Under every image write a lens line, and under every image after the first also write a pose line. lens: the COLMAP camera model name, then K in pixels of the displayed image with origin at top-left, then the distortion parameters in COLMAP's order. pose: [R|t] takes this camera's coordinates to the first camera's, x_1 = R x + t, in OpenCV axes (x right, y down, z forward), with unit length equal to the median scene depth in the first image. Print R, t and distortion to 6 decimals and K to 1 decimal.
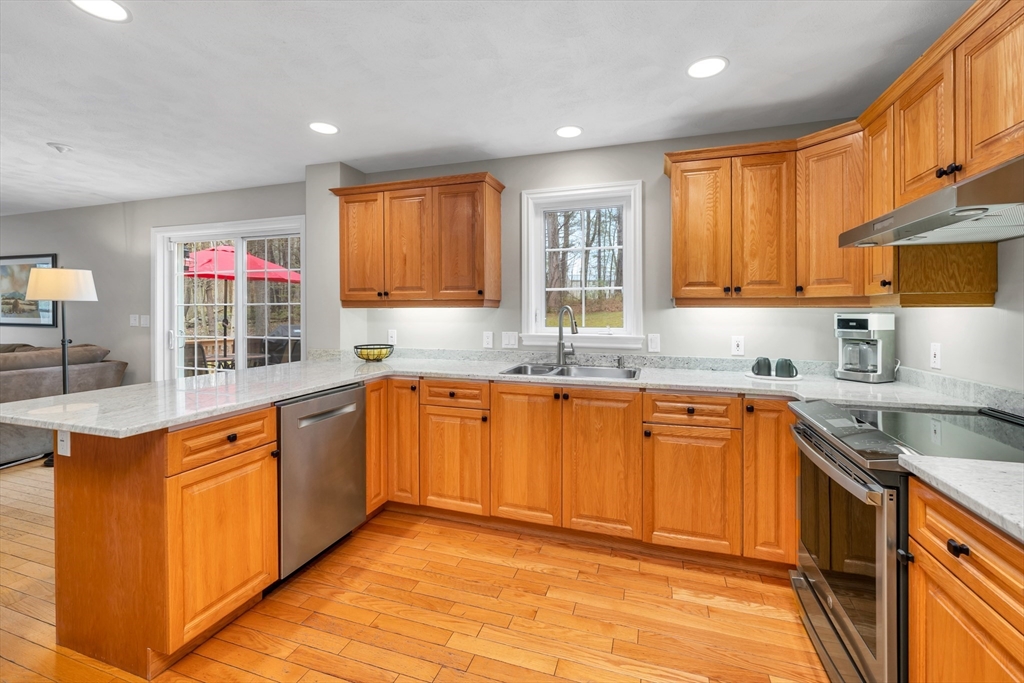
lens RADIAL K [[435.8, 0, 514.3], [0, 435.8, 311.3], [0, 0, 1]] dist [0.001458, 0.000386]
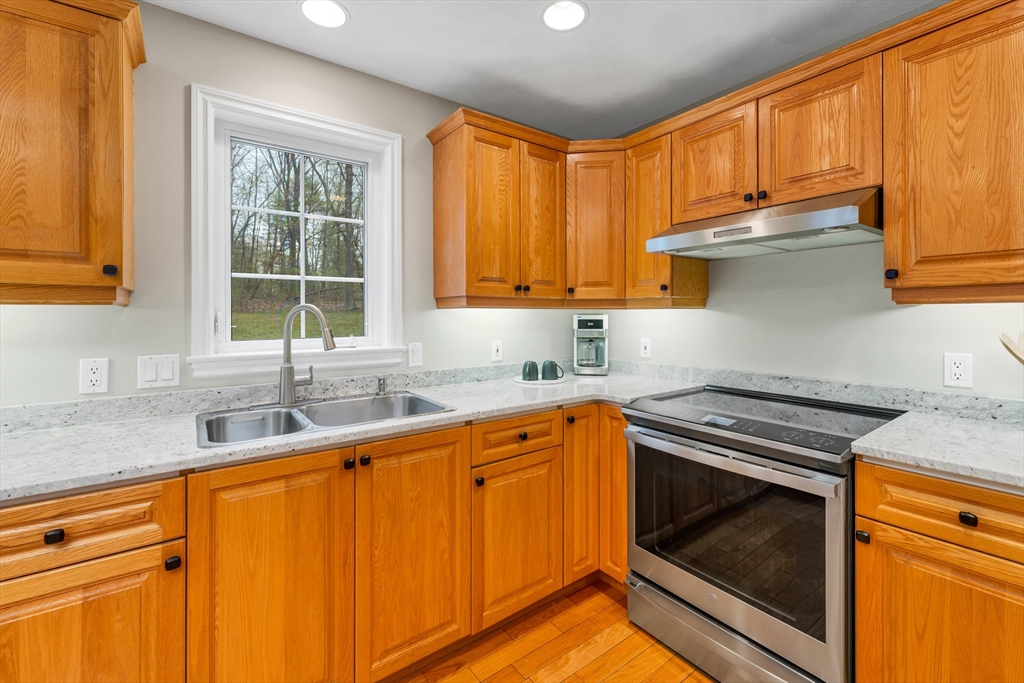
lens RADIAL K [[435.8, 0, 514.3], [0, 435.8, 311.3], [0, 0, 1]] dist [0.001458, 0.000386]
pose [[0.585536, 0.002747, 0.810642, -0.231811], [0.003304, 0.999978, -0.005775, 0.002197], [-0.810640, 0.006060, 0.585514, 0.496065]]
